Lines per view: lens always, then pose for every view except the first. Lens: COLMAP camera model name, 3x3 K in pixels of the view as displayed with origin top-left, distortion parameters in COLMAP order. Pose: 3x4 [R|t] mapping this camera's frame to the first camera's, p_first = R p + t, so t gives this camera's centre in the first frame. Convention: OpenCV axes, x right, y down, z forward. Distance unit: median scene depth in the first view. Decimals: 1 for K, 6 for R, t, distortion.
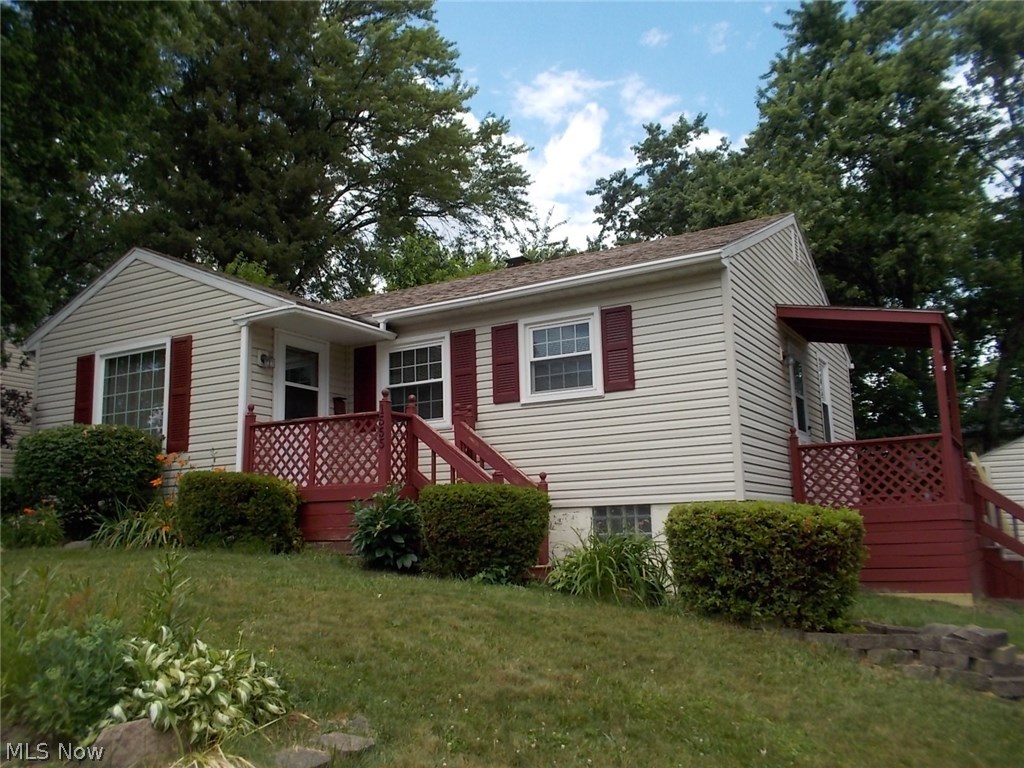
lens RADIAL K [[882.9, 0, 512.0], [0, 882.9, 384.0], [0, 0, 1]] dist [0.108455, -0.335211]
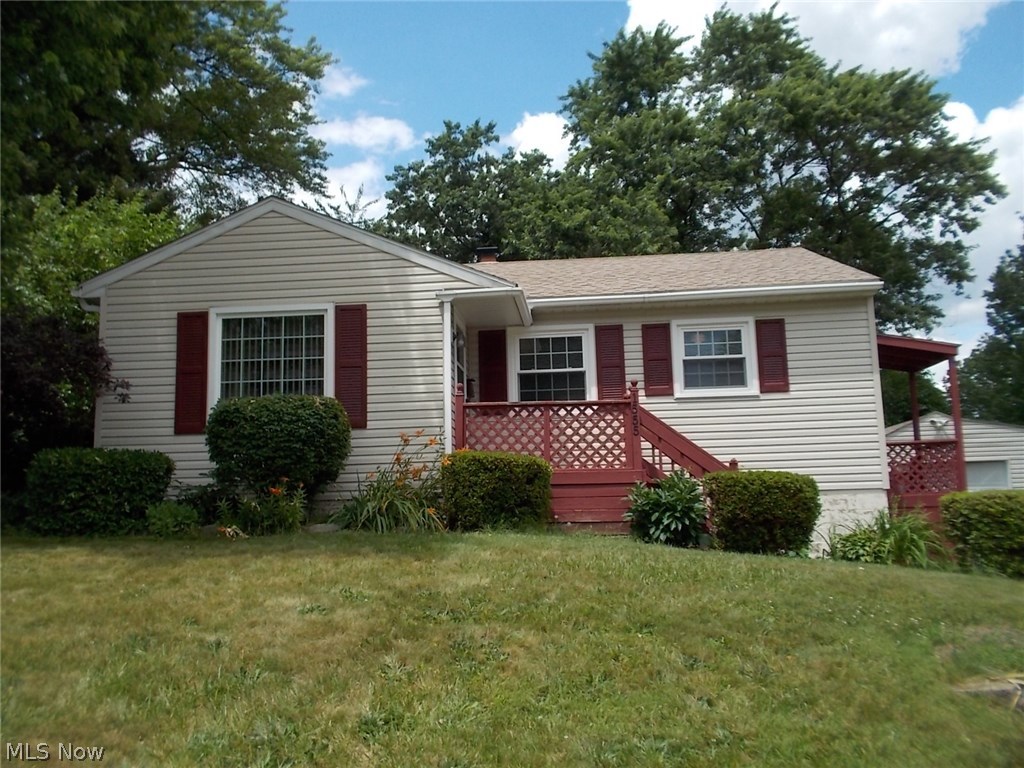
lens RADIAL K [[882.9, 0, 512.0], [0, 882.9, 384.0], [0, 0, 1]] dist [0.108455, -0.335211]
pose [[0.900274, 0.060861, 0.431048, -0.614662], [-0.067733, 0.997703, 0.000597, 0.017628], [-0.430022, -0.029734, 0.902329, 0.092868]]
